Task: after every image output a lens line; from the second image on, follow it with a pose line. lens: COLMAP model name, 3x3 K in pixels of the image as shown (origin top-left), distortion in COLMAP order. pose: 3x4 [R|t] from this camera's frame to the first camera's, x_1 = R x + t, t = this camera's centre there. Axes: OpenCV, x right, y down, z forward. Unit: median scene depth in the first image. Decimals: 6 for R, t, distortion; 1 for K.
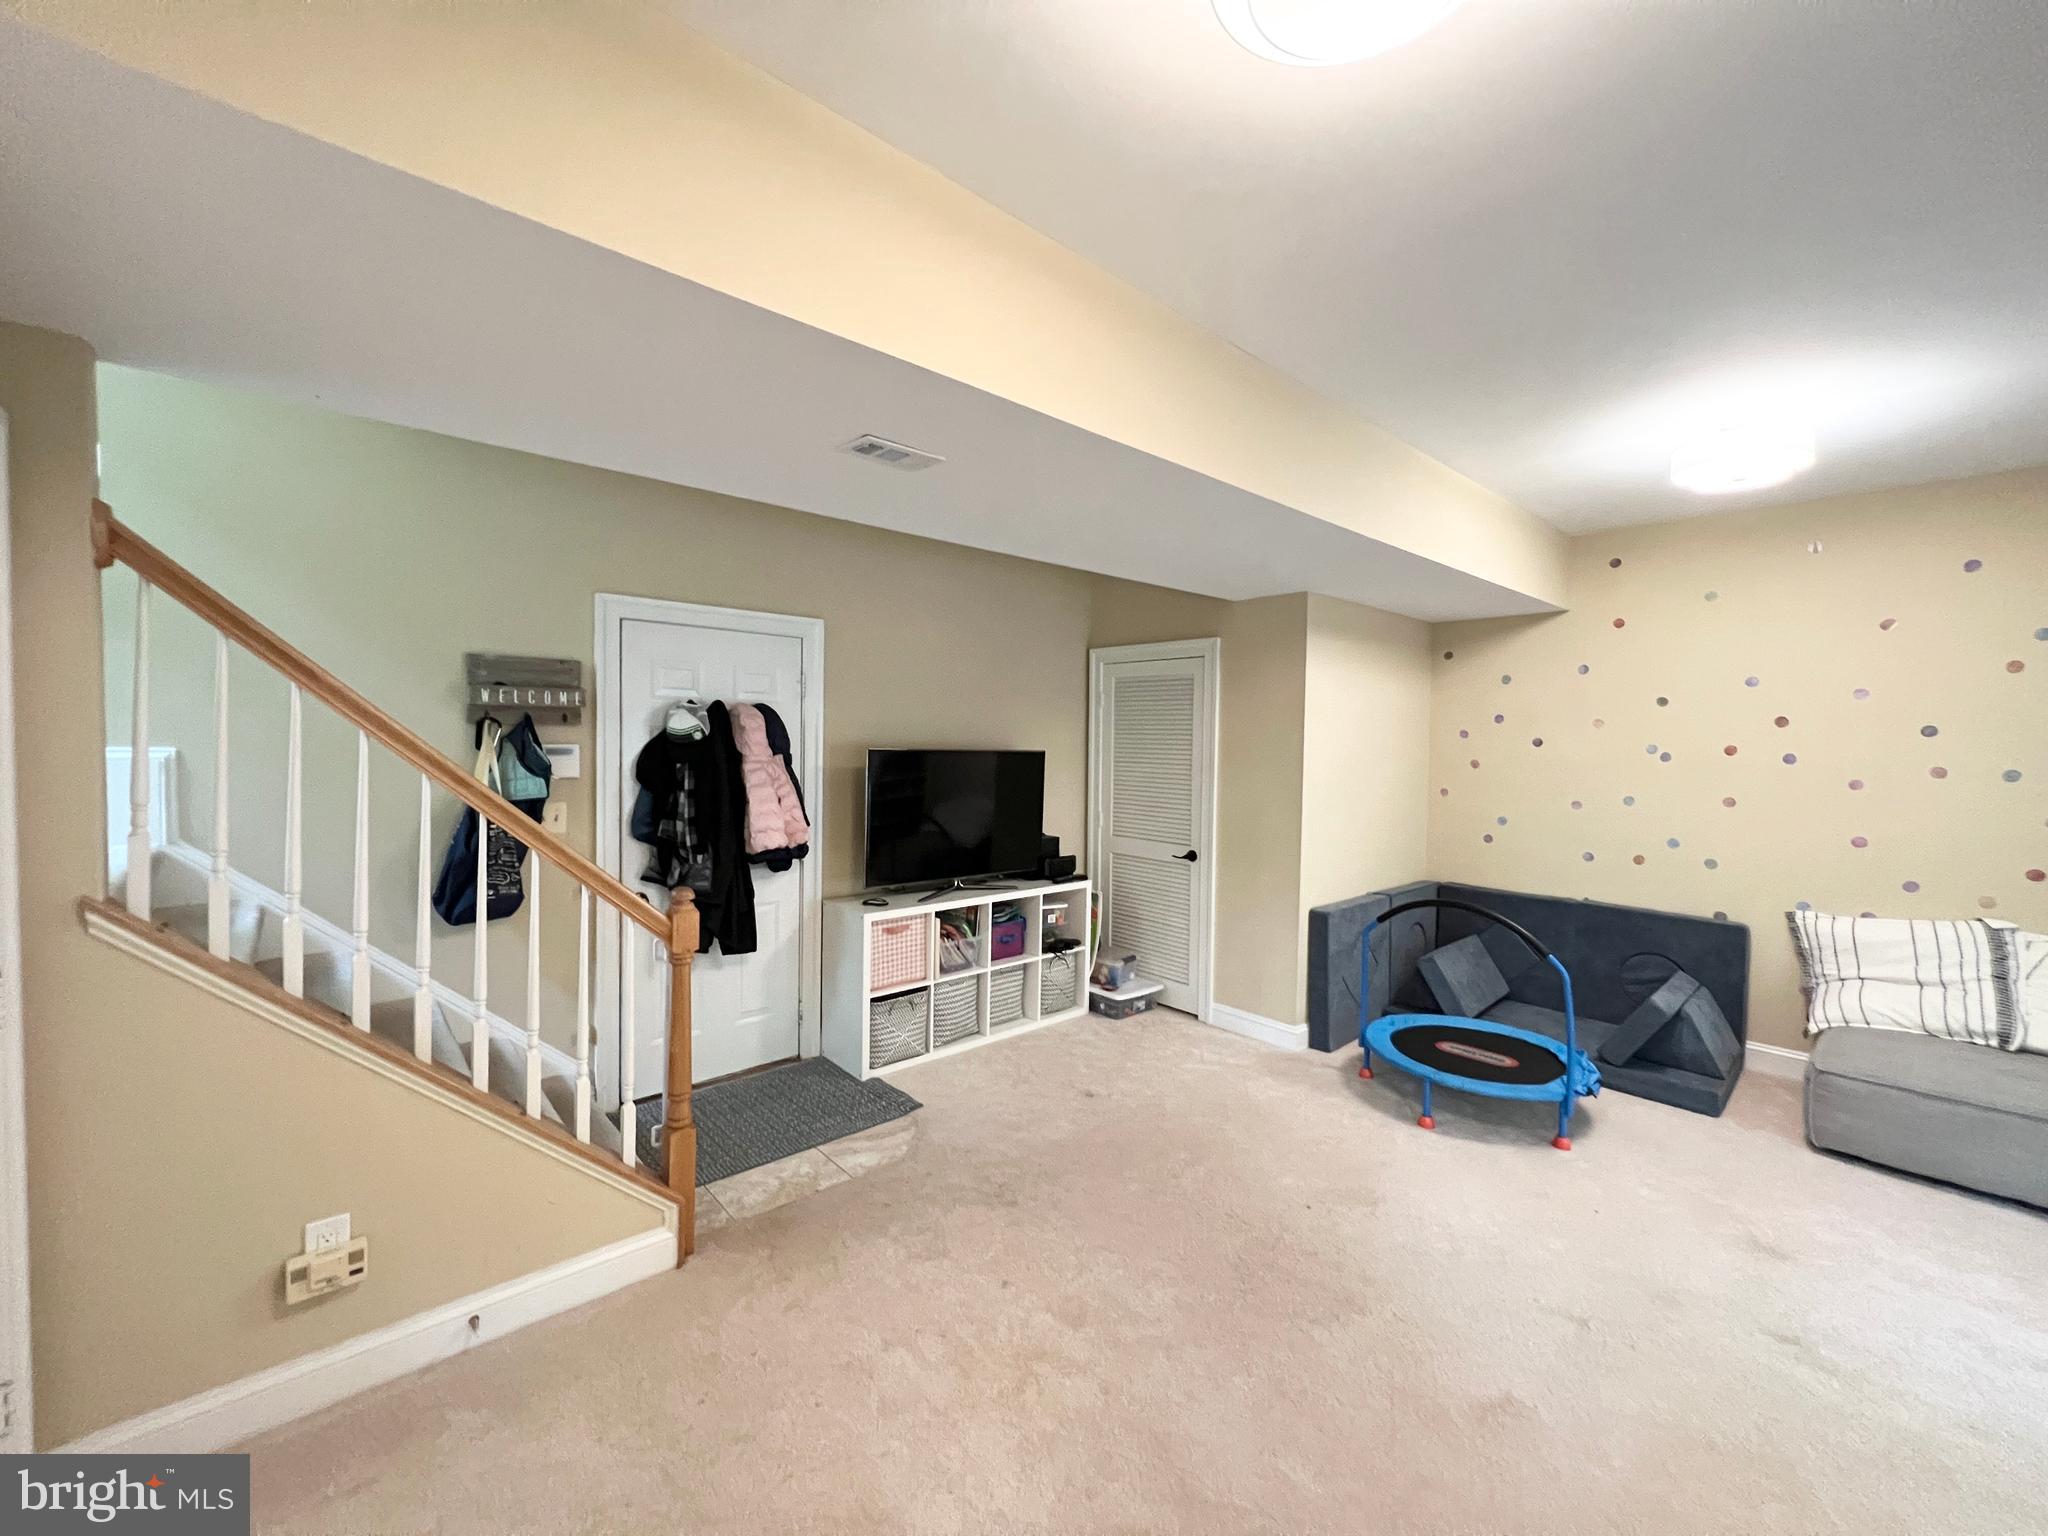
lens RADIAL K [[819.9, 0, 1020.1], [0, 819.9, 758.0], [0, 0, 1]] dist [-0.001885, 0.001089]
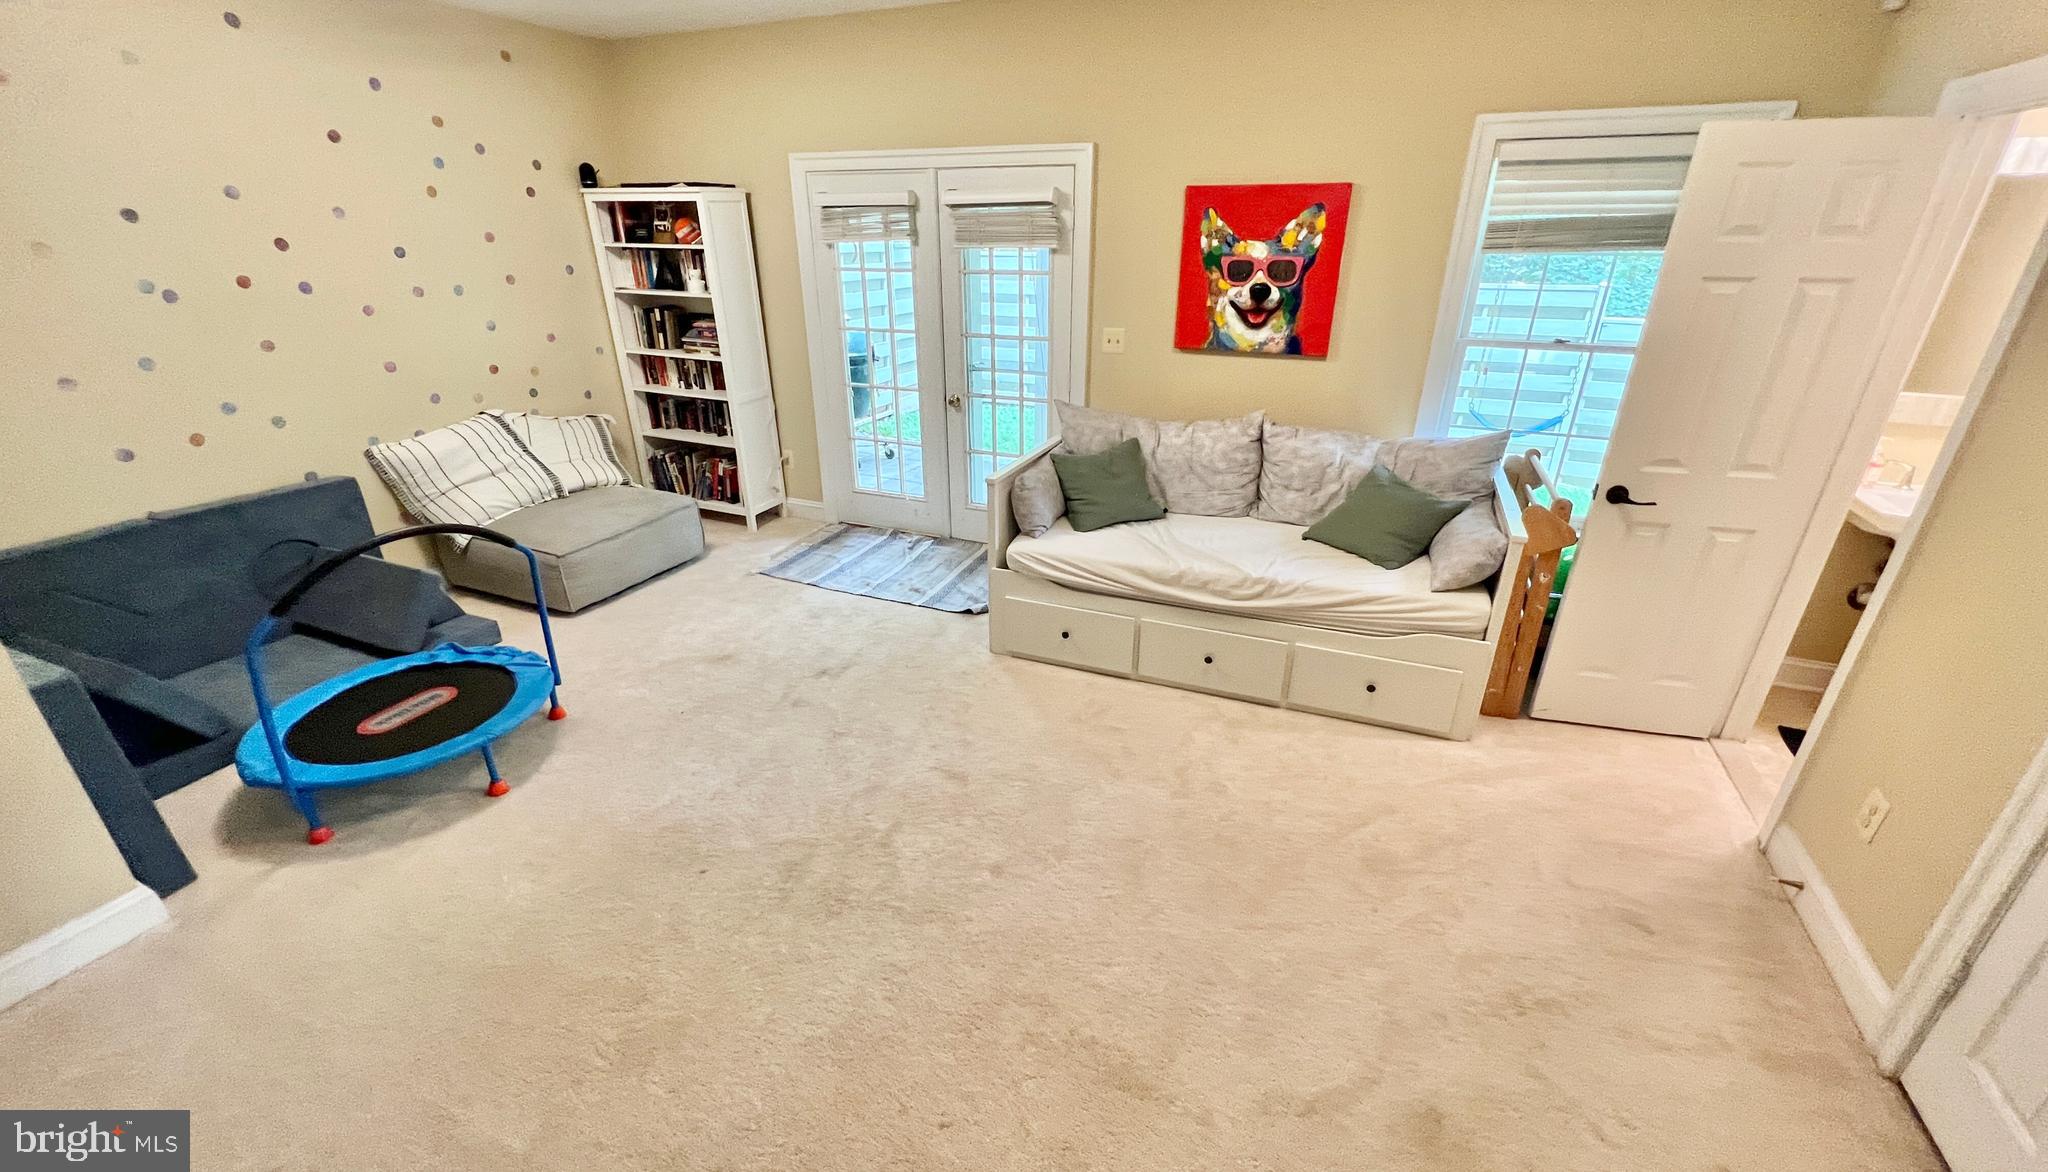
lens RADIAL K [[821.3, 0, 1023.2], [0, 821.3, 592.5], [0, 0, 1]] dist [-0.001160, -0.000137]
pose [[-0.414077, -0.382833, 0.825820, -0.294914], [0.015904, 0.904072, 0.427083, -0.072042], [-0.910103, 0.189979, -0.368267, 0.686287]]
